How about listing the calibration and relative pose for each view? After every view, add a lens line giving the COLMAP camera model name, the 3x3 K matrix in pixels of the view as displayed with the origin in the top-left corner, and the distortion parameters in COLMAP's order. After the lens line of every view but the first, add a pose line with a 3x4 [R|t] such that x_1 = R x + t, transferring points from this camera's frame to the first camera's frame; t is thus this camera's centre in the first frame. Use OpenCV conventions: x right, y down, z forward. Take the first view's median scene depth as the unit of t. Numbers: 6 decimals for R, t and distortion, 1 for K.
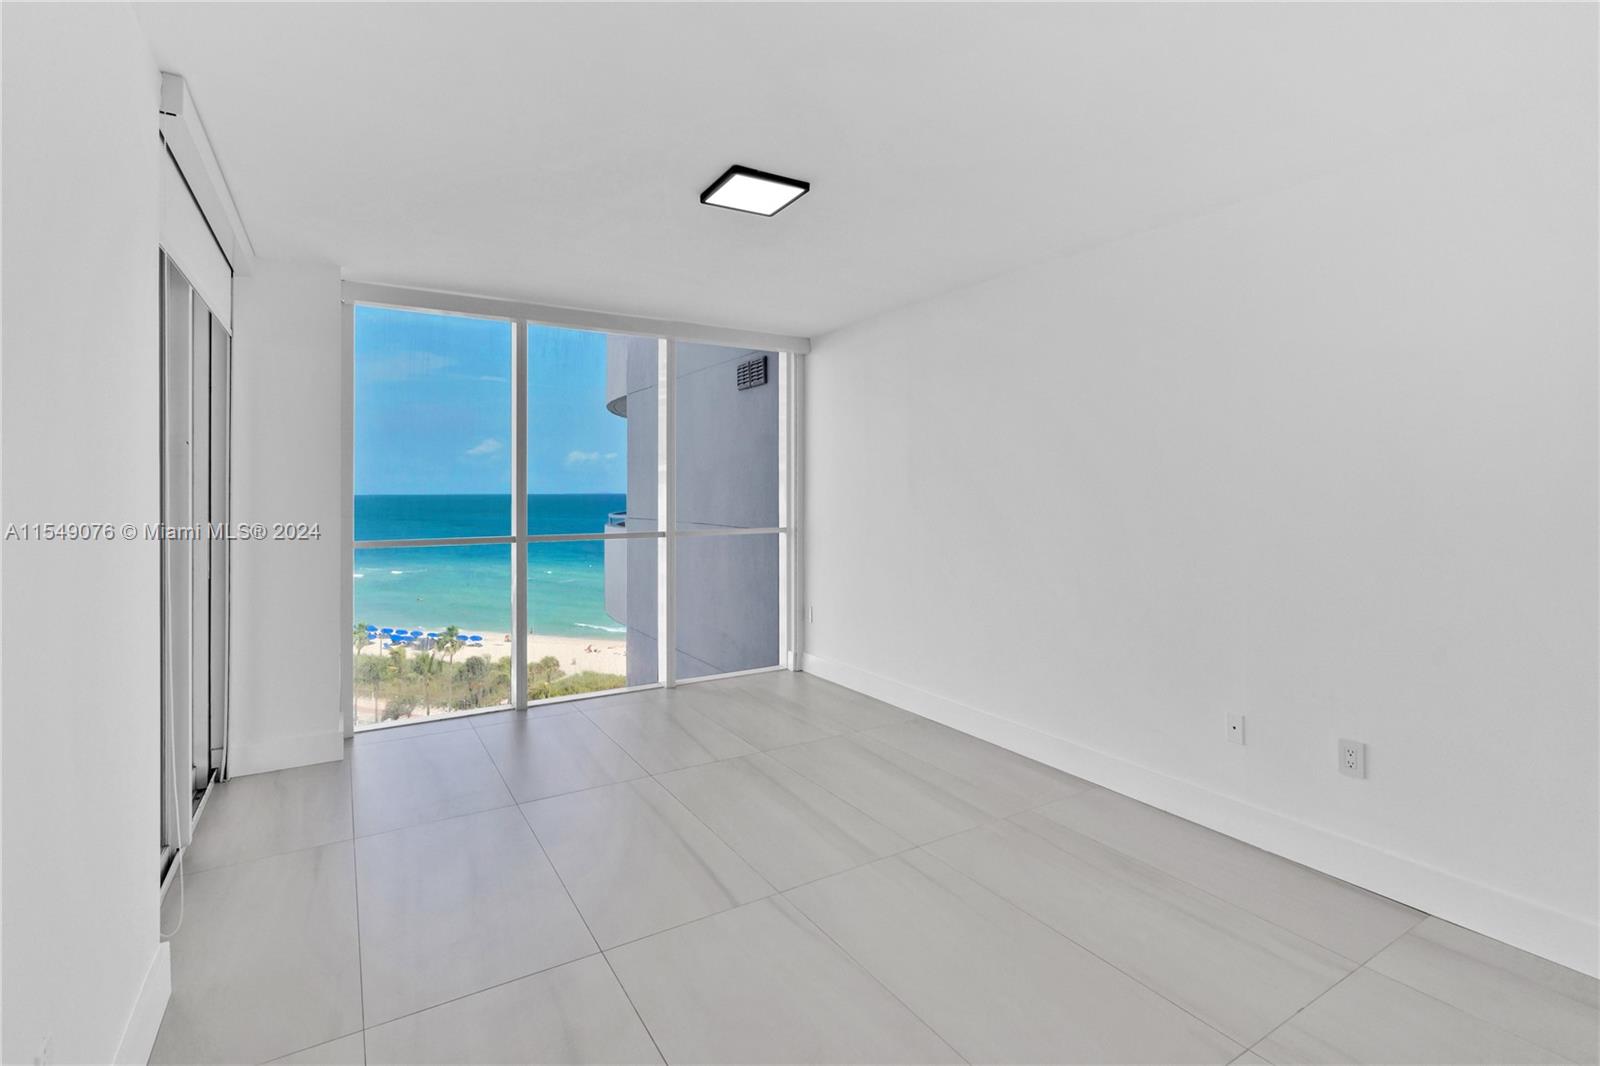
lens RADIAL K [[741.1, 0, 786.3], [0, 741.1, 476.4], [0, 0, 1]] dist [-0.007095, -0.001304]
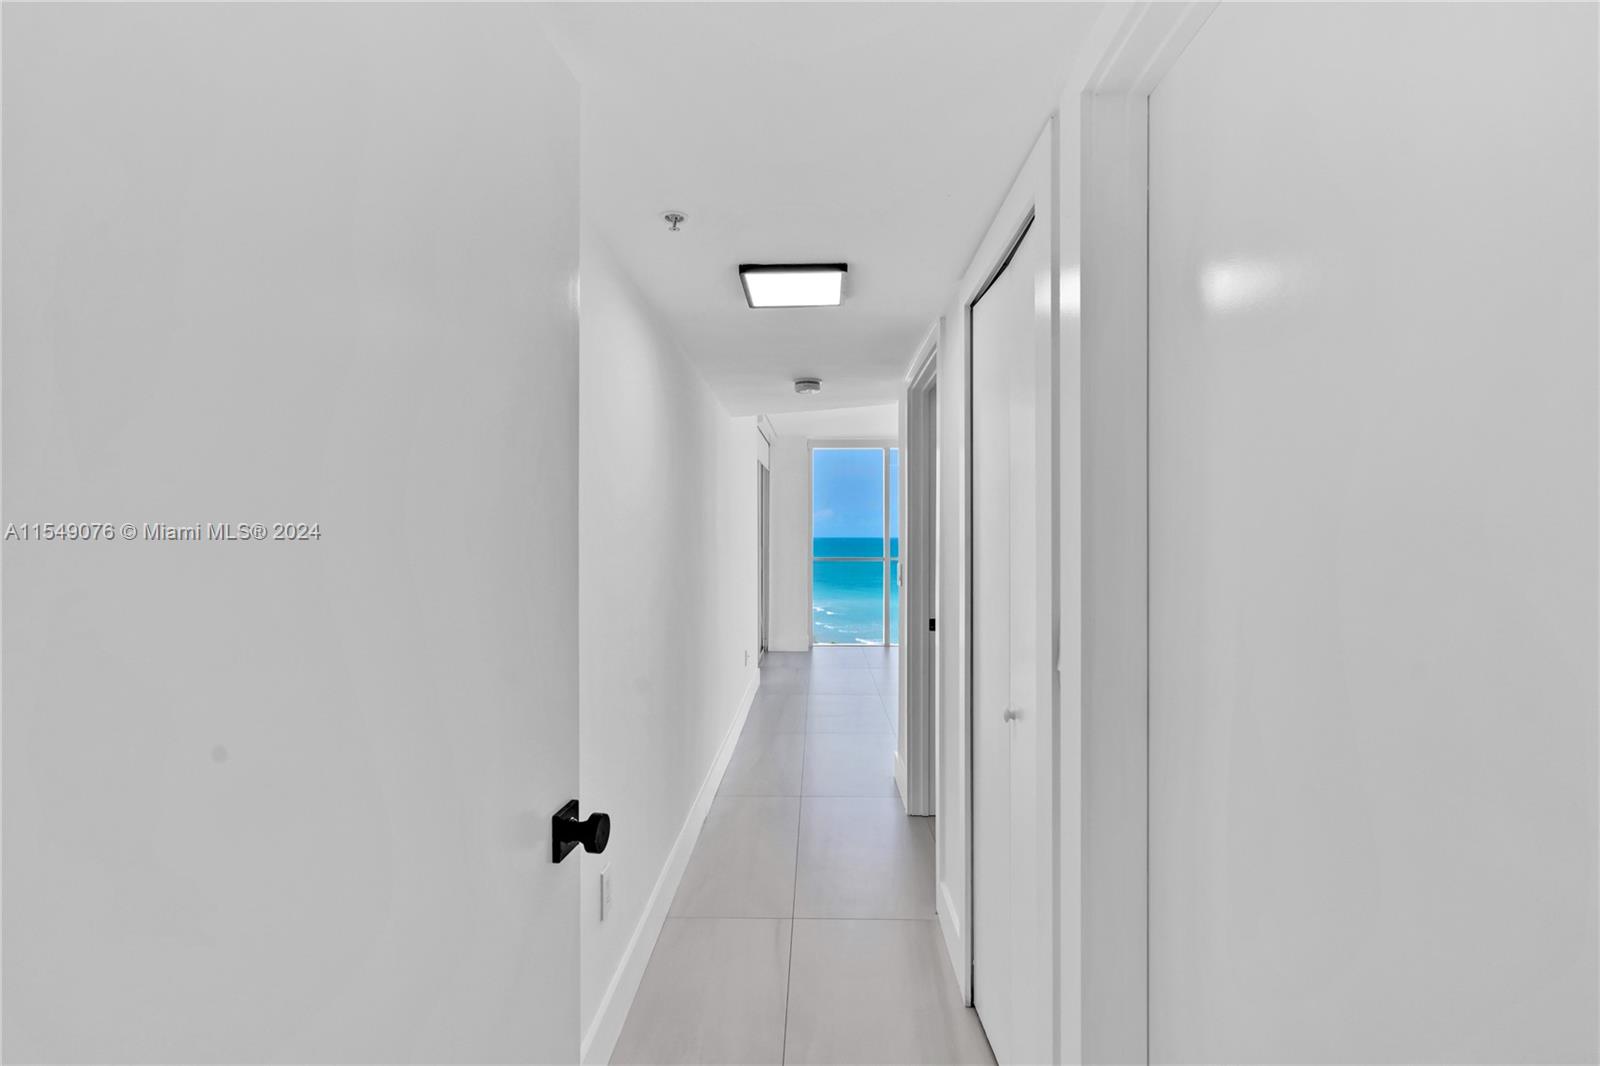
lens RADIAL K [[741.1, 0, 799.7], [0, 741.1, 536.4], [0, 0, 1]] dist [-0.007095, -0.001304]
pose [[0.841328, -0.000015, -0.540526, 0.974599], [0.005093, 0.999956, 0.007900, 0.010117], [0.540502, -0.009399, 0.841291, -1.490526]]
